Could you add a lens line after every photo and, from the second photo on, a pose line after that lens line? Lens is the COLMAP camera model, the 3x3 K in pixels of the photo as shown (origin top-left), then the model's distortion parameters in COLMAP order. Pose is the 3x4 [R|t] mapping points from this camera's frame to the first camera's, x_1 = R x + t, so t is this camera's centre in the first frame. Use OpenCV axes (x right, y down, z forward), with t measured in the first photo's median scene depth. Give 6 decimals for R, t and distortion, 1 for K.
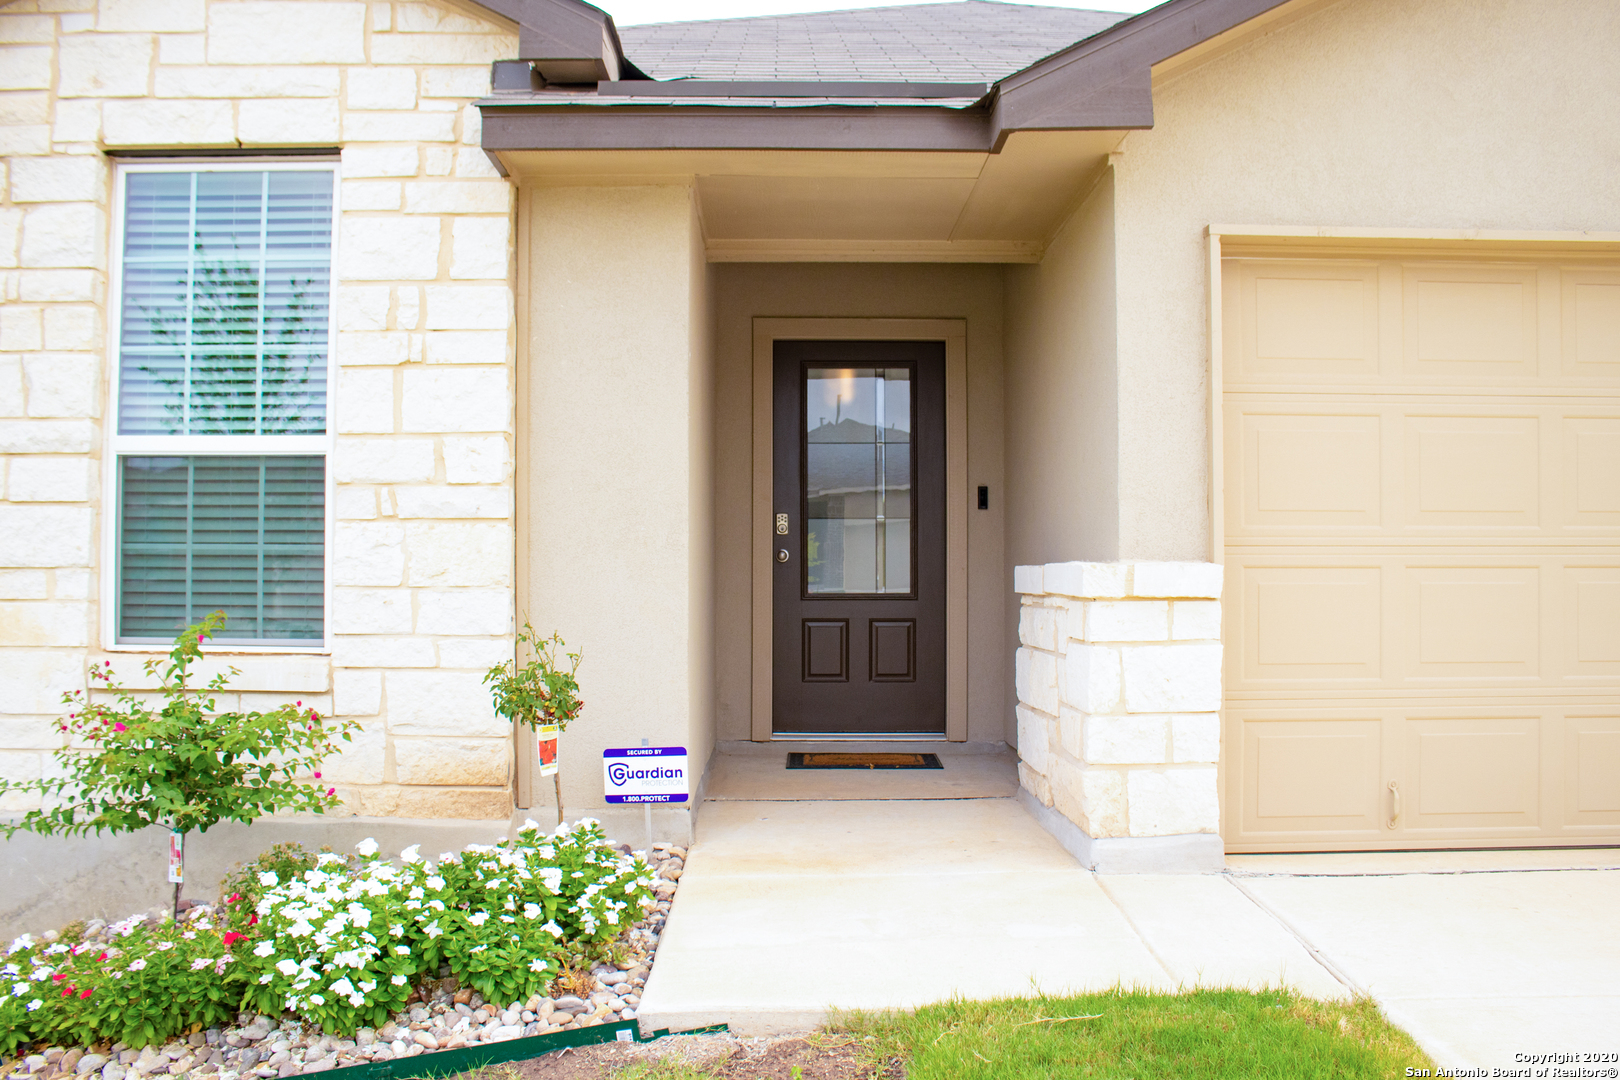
lens RADIAL K [[1320.1, 0, 803.7], [0, 1320.1, 542.7], [0, 0, 1]] dist [-0.151643, 0.104681]
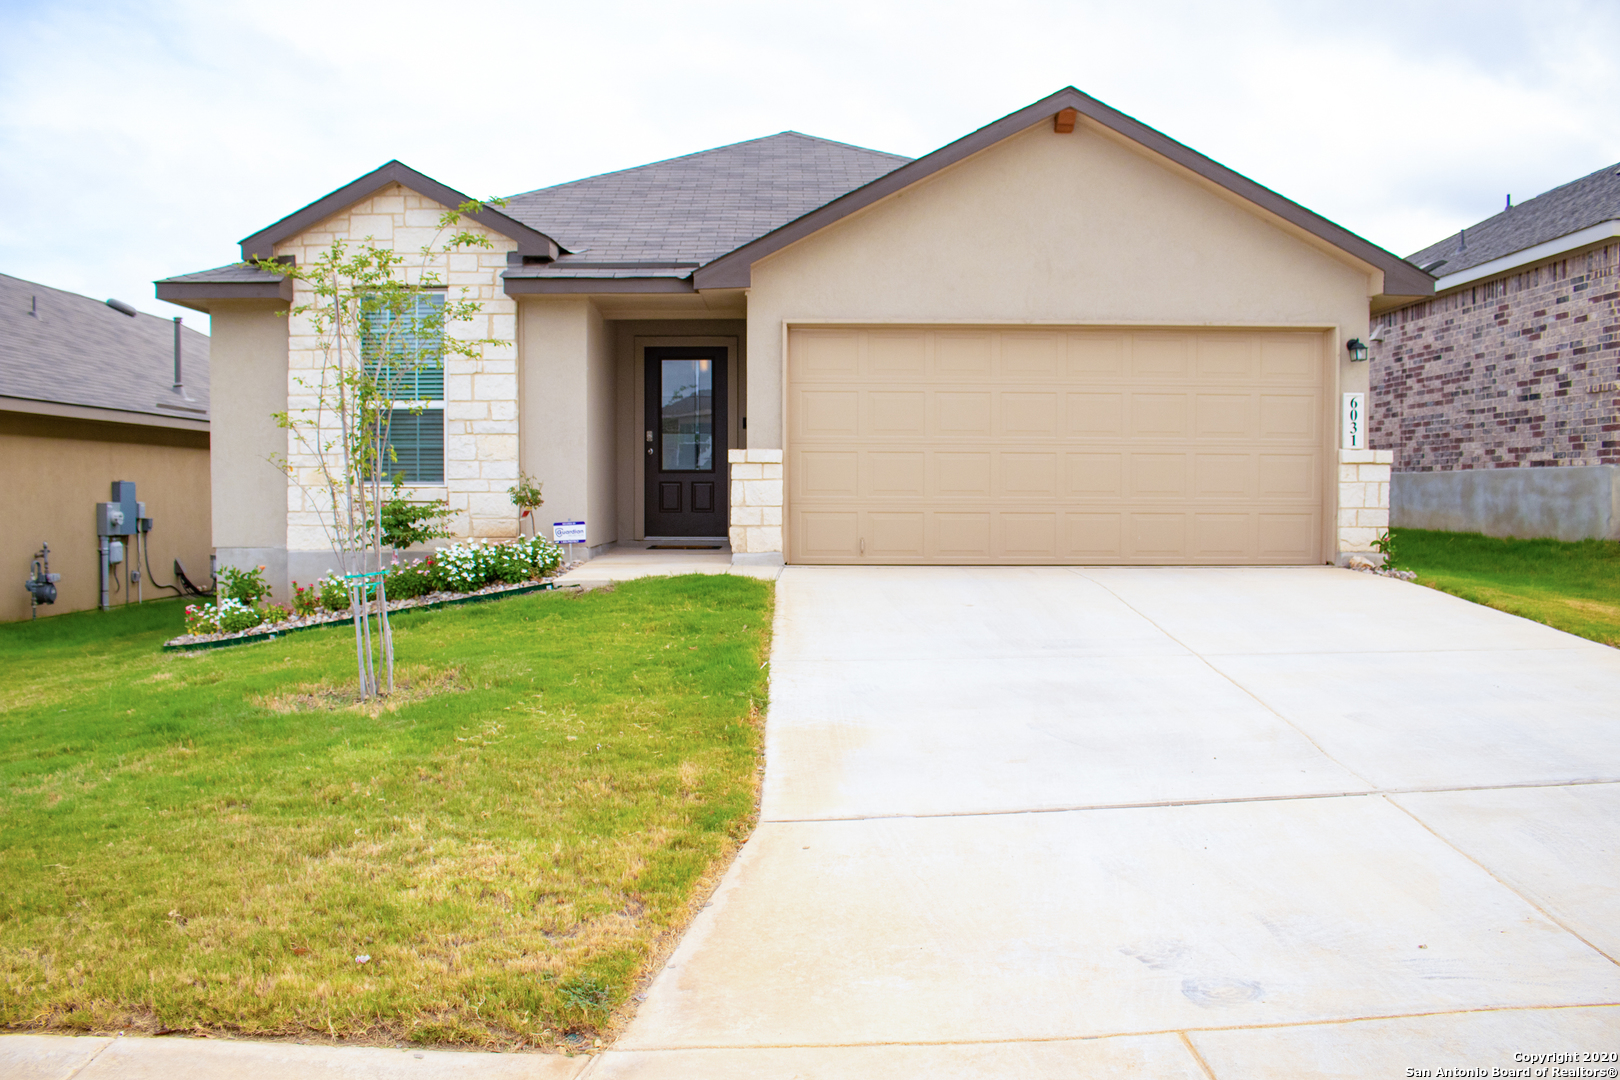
lens RADIAL K [[1320.1, 0, 812.1], [0, 1320.1, 535.6], [0, 0, 1]] dist [-0.151643, 0.104681]
pose [[0.999954, 0.000889, -0.009552, 0.395703], [-0.000326, 0.998273, 0.058747, 0.031765], [0.009588, -0.058742, 0.998227, -1.637302]]
